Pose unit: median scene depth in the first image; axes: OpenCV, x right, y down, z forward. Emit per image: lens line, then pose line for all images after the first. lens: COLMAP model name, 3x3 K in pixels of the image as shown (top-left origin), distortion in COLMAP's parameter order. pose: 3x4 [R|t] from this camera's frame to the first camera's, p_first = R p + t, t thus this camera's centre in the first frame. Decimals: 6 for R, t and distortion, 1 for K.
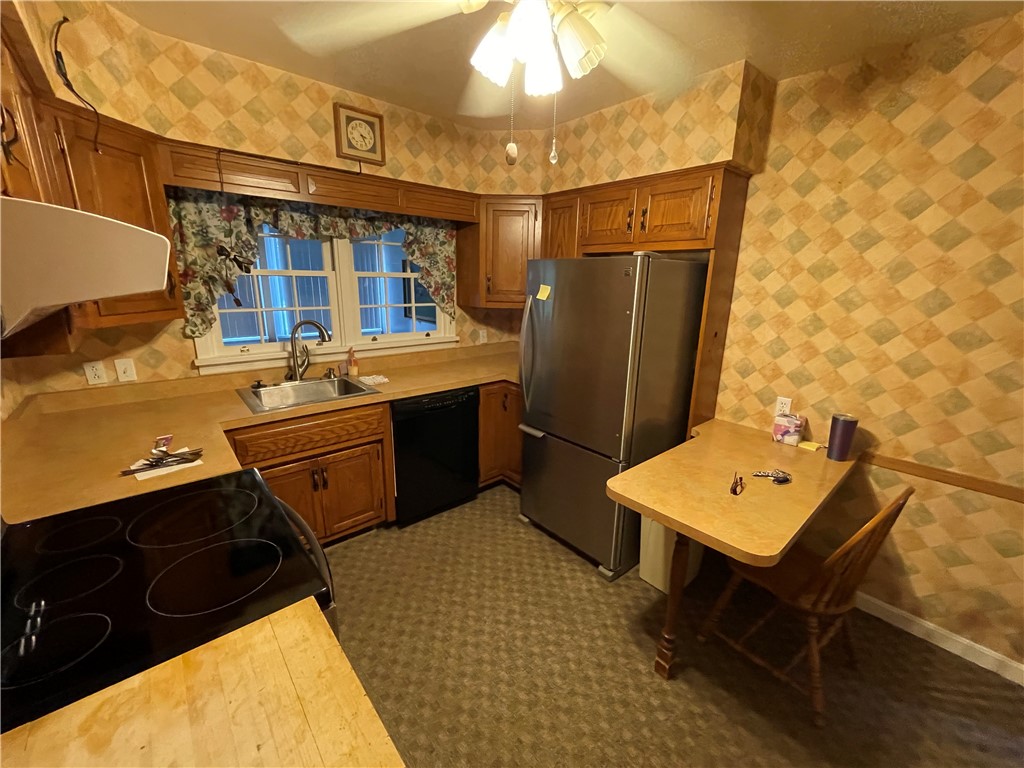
lens RADIAL K [[415.1, 0, 510.0], [0, 415.1, 384.7], [0, 0, 1]] dist [-0.000449, -0.000237]
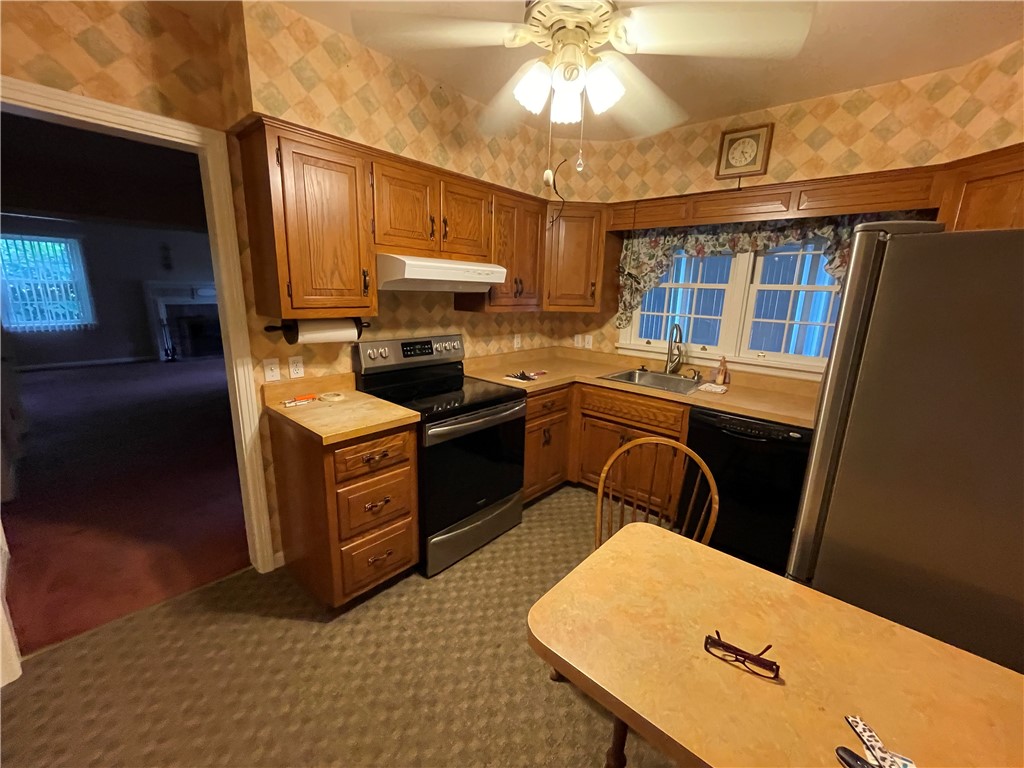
lens RADIAL K [[415.1, 0, 510.3], [0, 415.1, 383.1], [0, 0, 1]] dist [-0.000449, -0.000237]
pose [[0.125851, 0.206559, -0.970307, 0.685008], [-0.276280, 0.946686, 0.165696, -0.063173], [0.952802, 0.247223, 0.176209, 0.398223]]
